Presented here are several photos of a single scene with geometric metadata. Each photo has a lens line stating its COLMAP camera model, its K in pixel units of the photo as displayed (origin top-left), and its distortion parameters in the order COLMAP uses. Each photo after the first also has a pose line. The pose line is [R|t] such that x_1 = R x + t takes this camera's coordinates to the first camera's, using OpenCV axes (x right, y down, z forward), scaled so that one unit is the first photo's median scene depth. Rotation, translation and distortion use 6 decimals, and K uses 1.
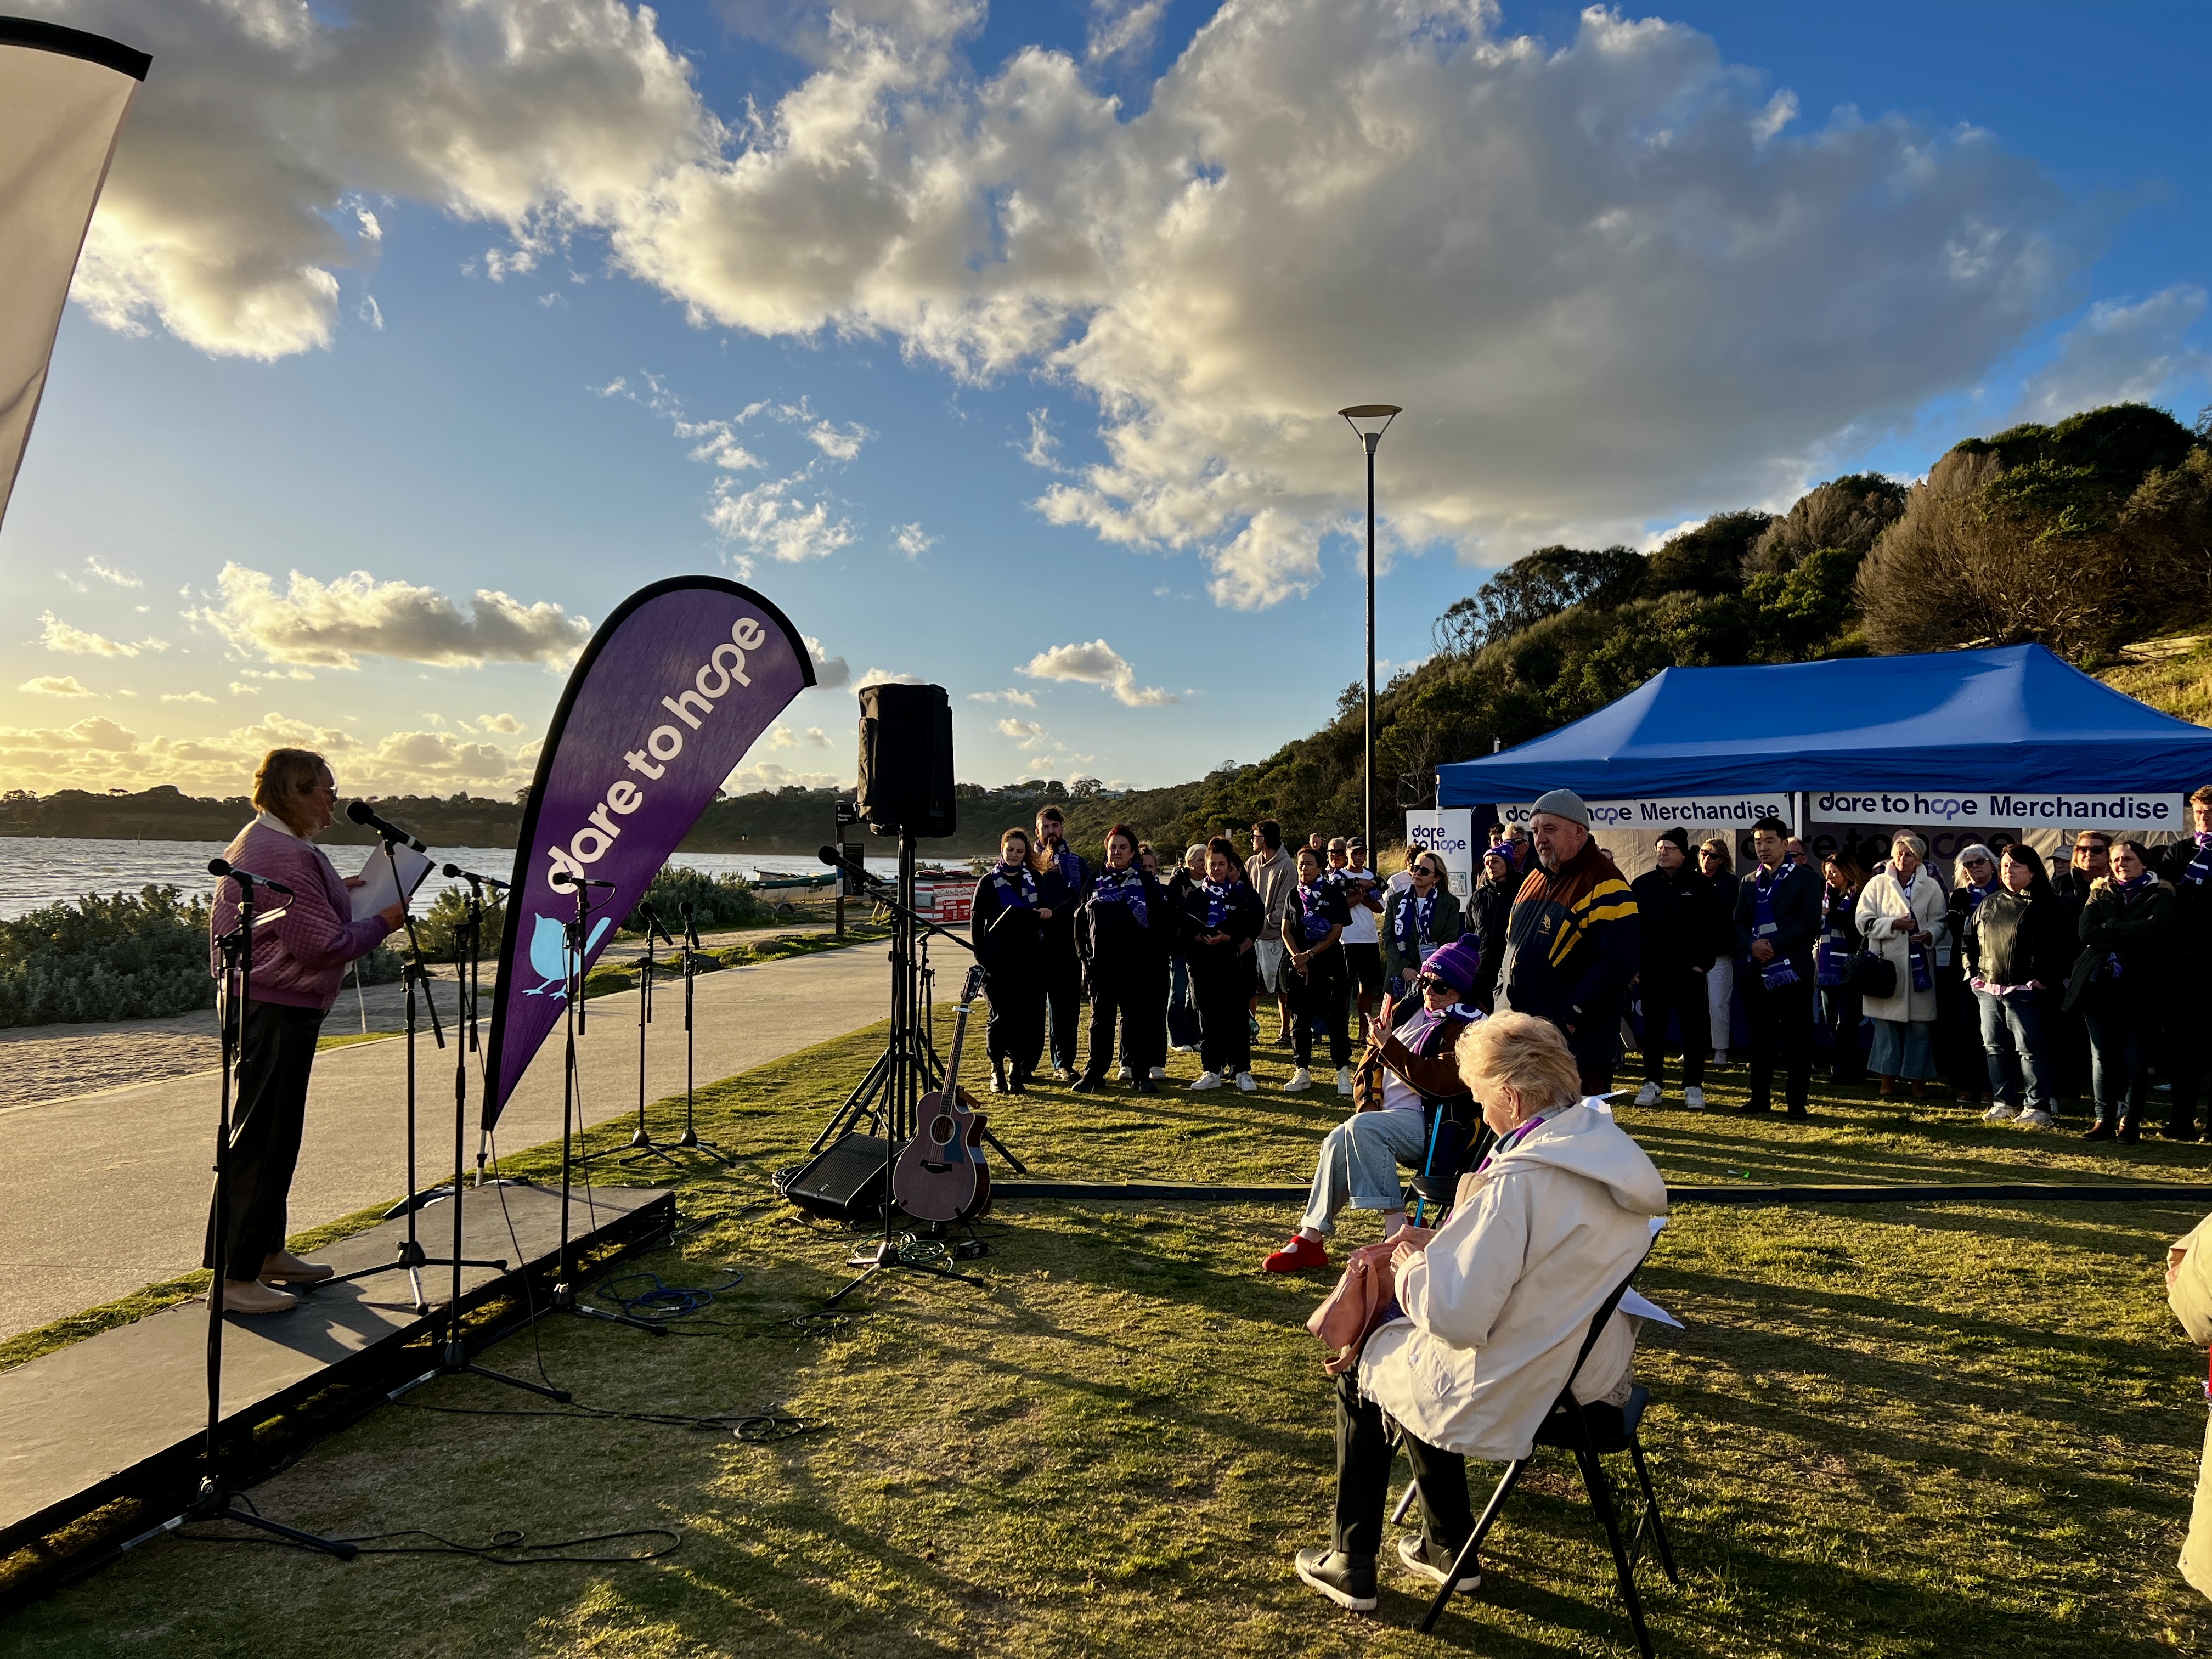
lens RADIAL K [[1643.3, 0, 1106.0], [0, 1643.3, 829.5], [0, 0, 1]] dist [0.002198, -0.000624]
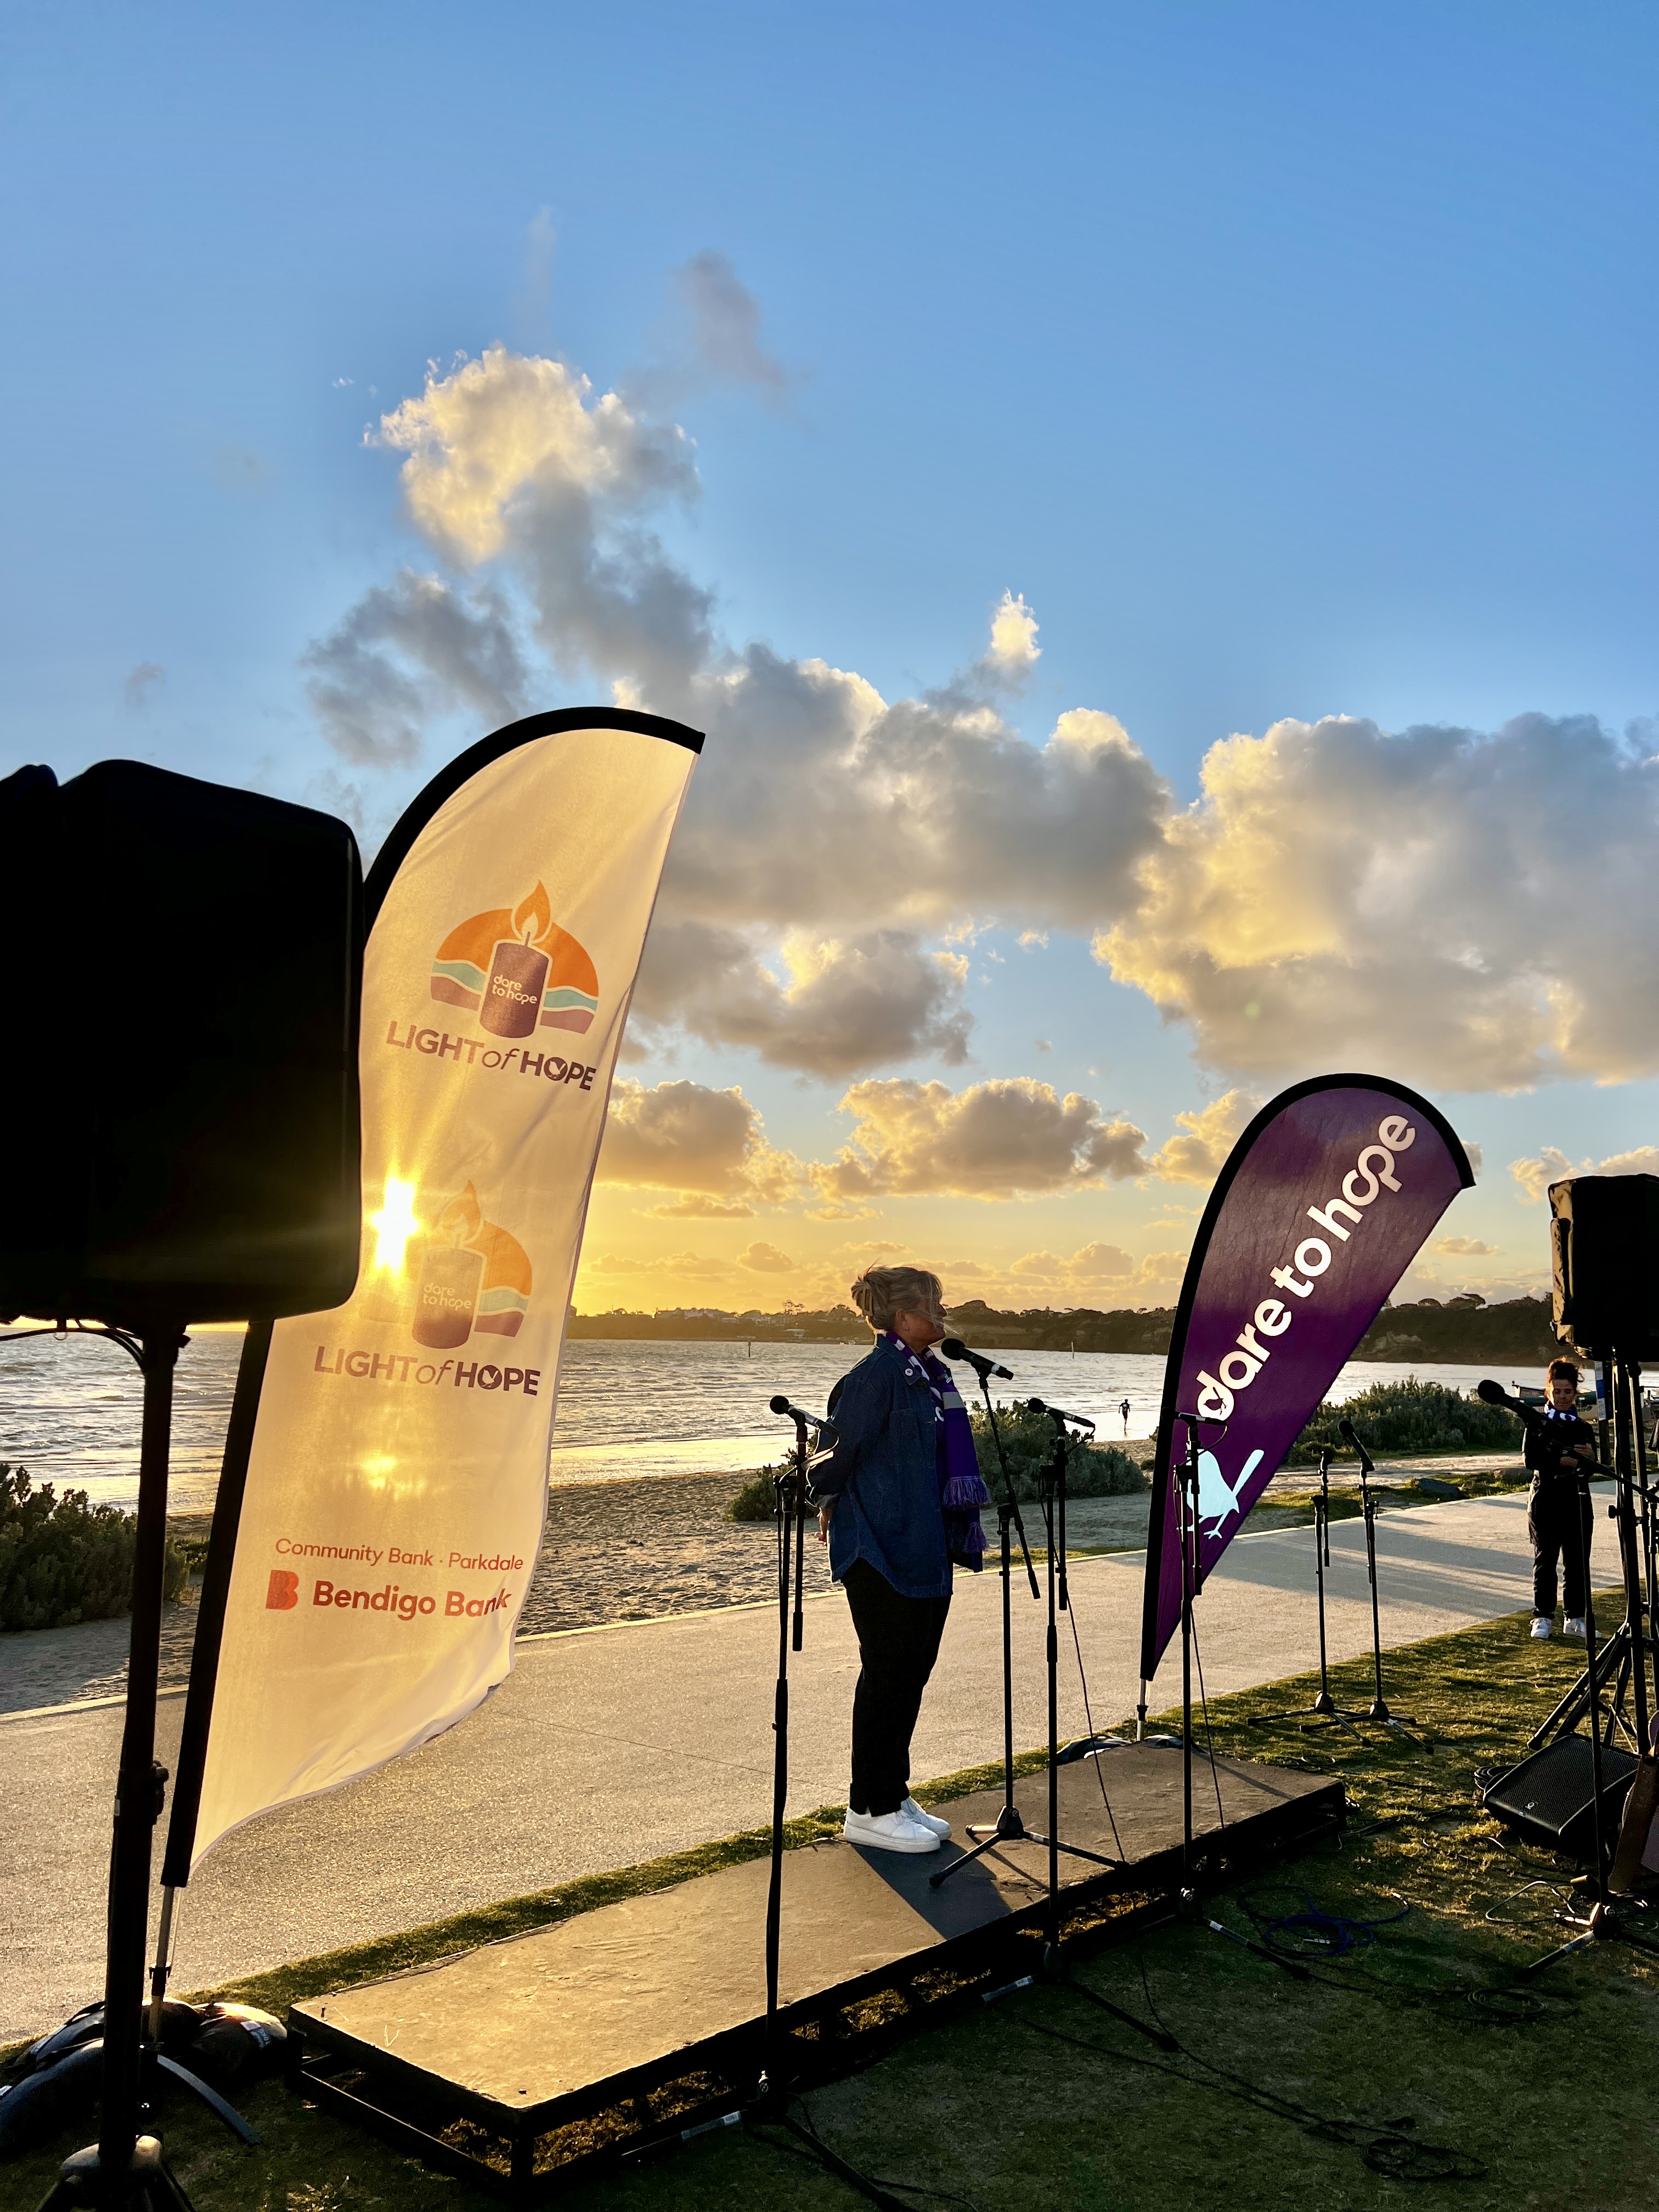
lens RADIAL K [[1613.7, 0, 823.8], [0, 1613.7, 1065.9], [0, 0, 1]] dist [0.043343, -0.028373]
pose [[0.818143, -0.105463, -0.565261, 0.034128], [0.010106, 0.985522, -0.169245, -0.007238], [0.574926, 0.132754, 0.807364, 0.090987]]
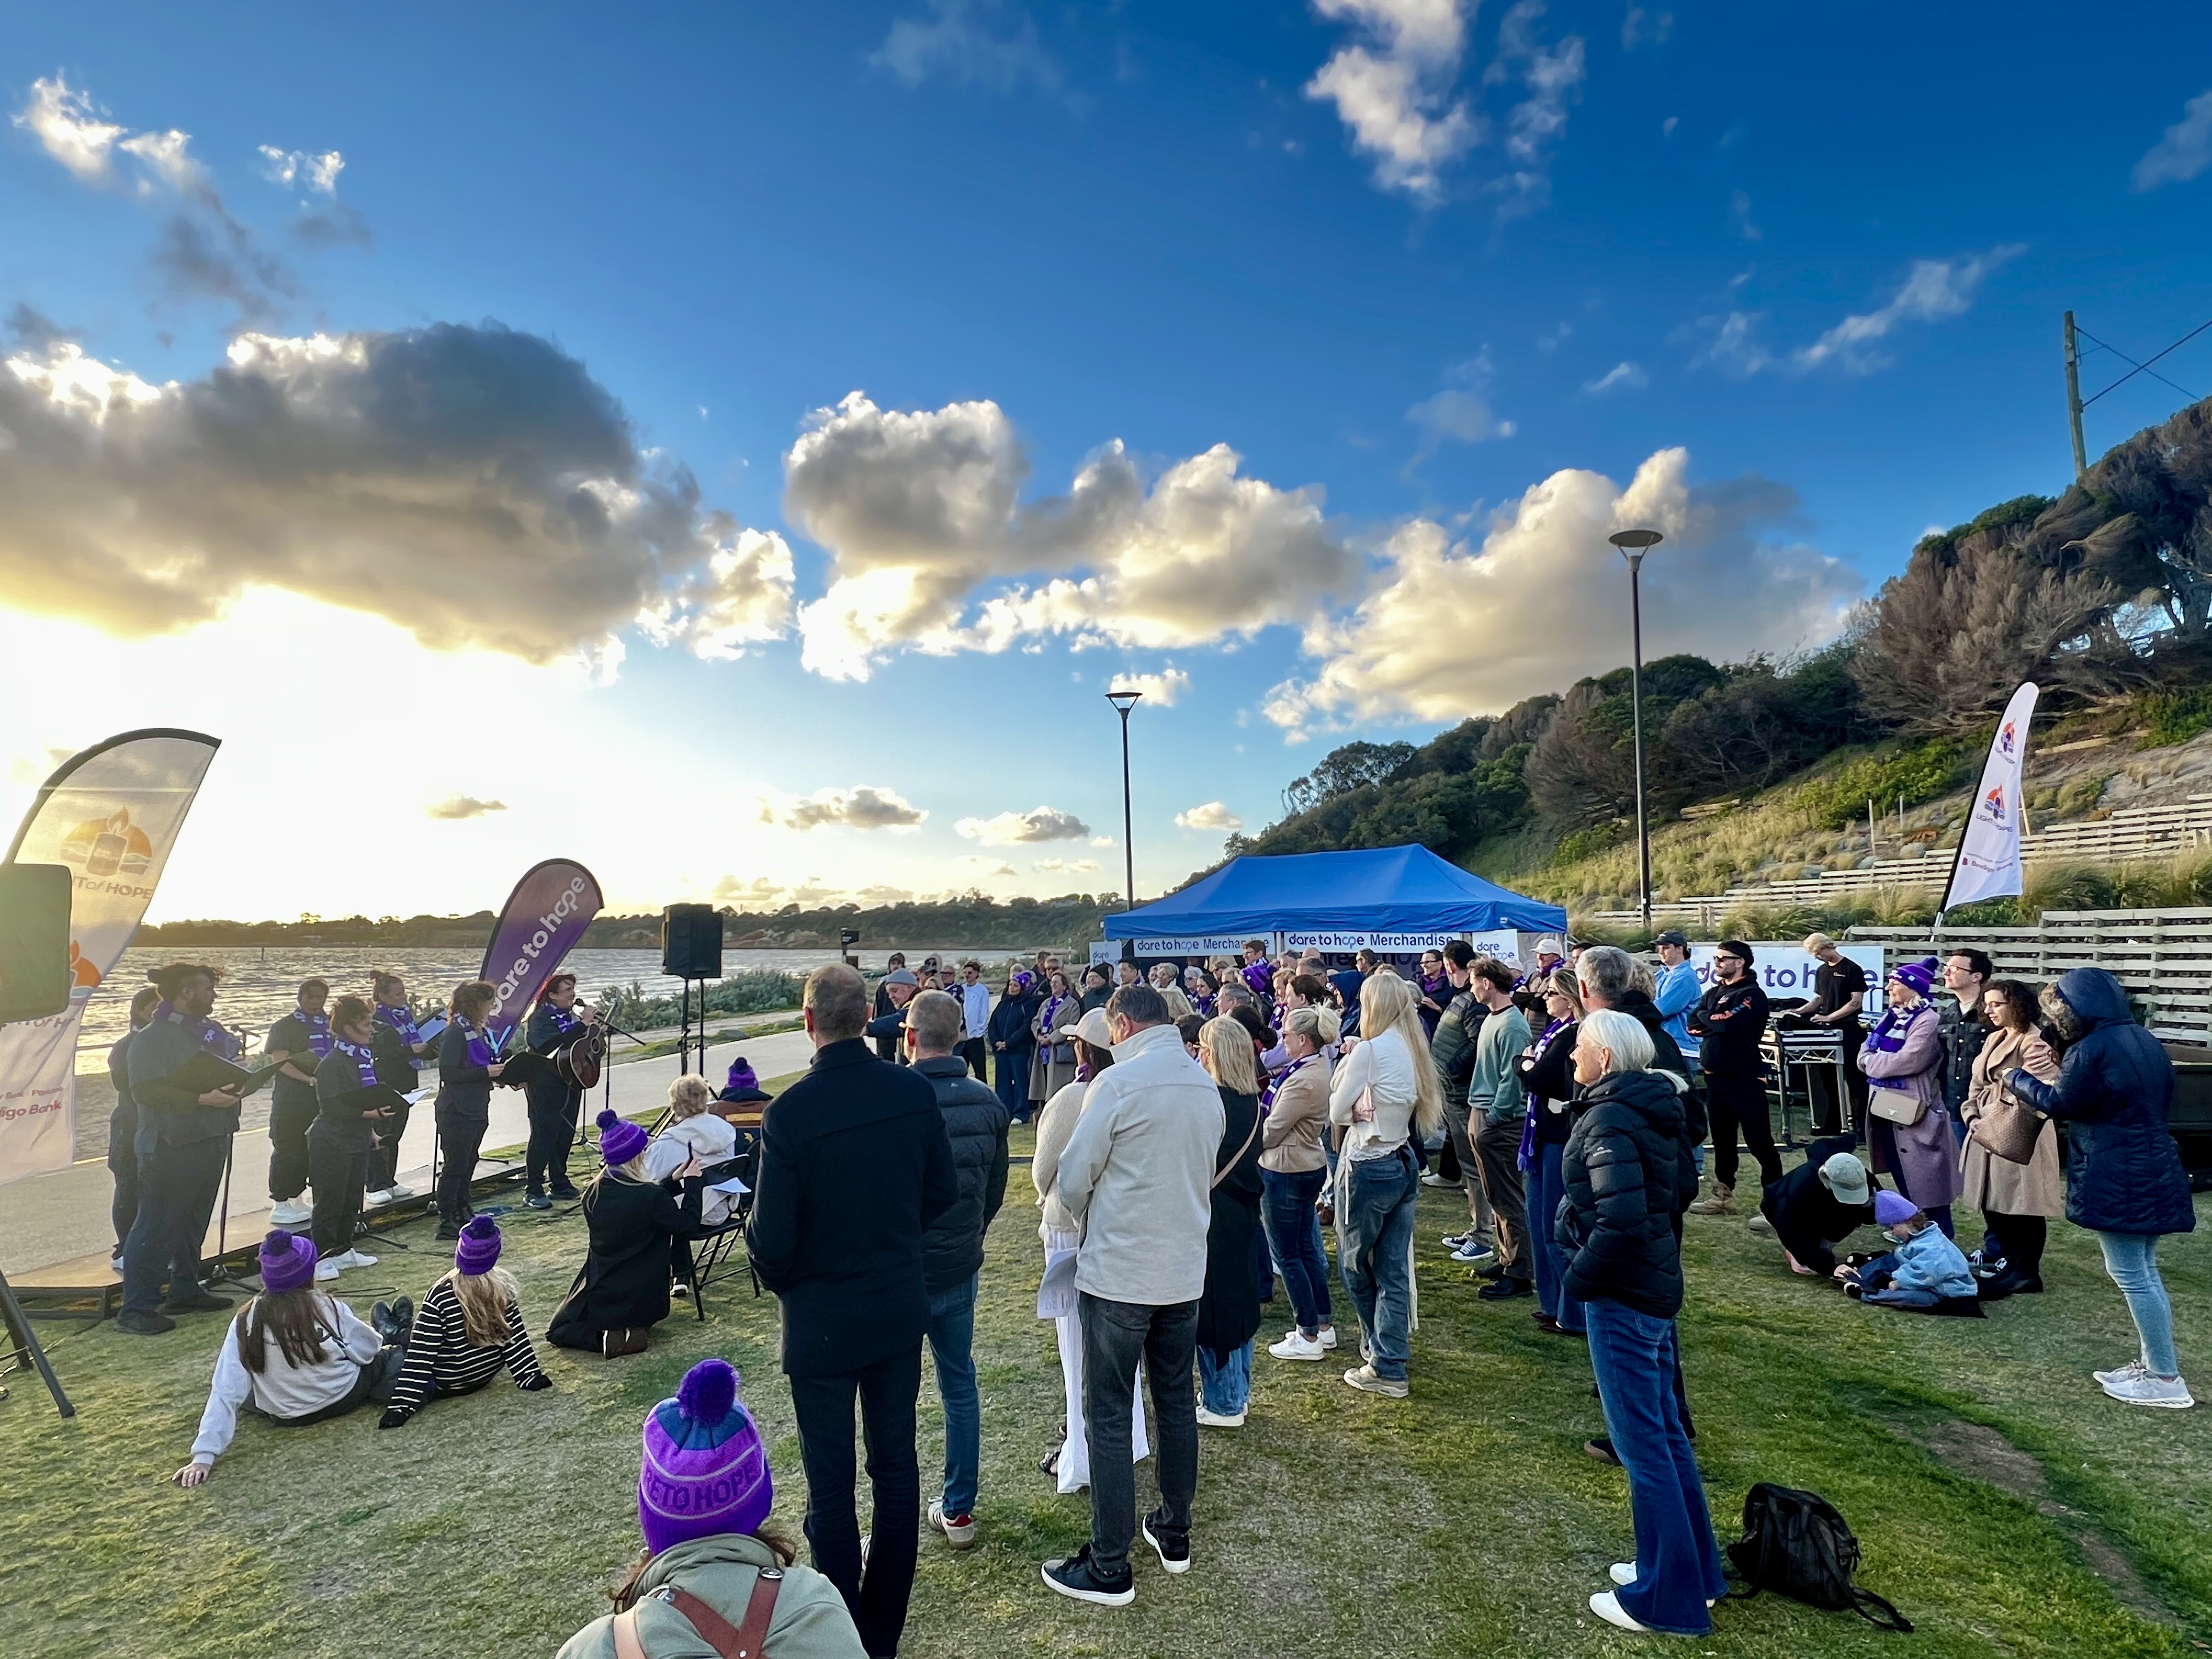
lens RADIAL K [[1144.9, 0, 1106.0], [0, 1144.9, 829.5], [0, 0, 1]] dist [0.001407, -0.000037]
pose [[0.999301, -0.022787, -0.029650, 0.463890], [0.020248, 0.996321, -0.083278, -0.056104], [0.031438, 0.082619, 0.996085, -0.375855]]
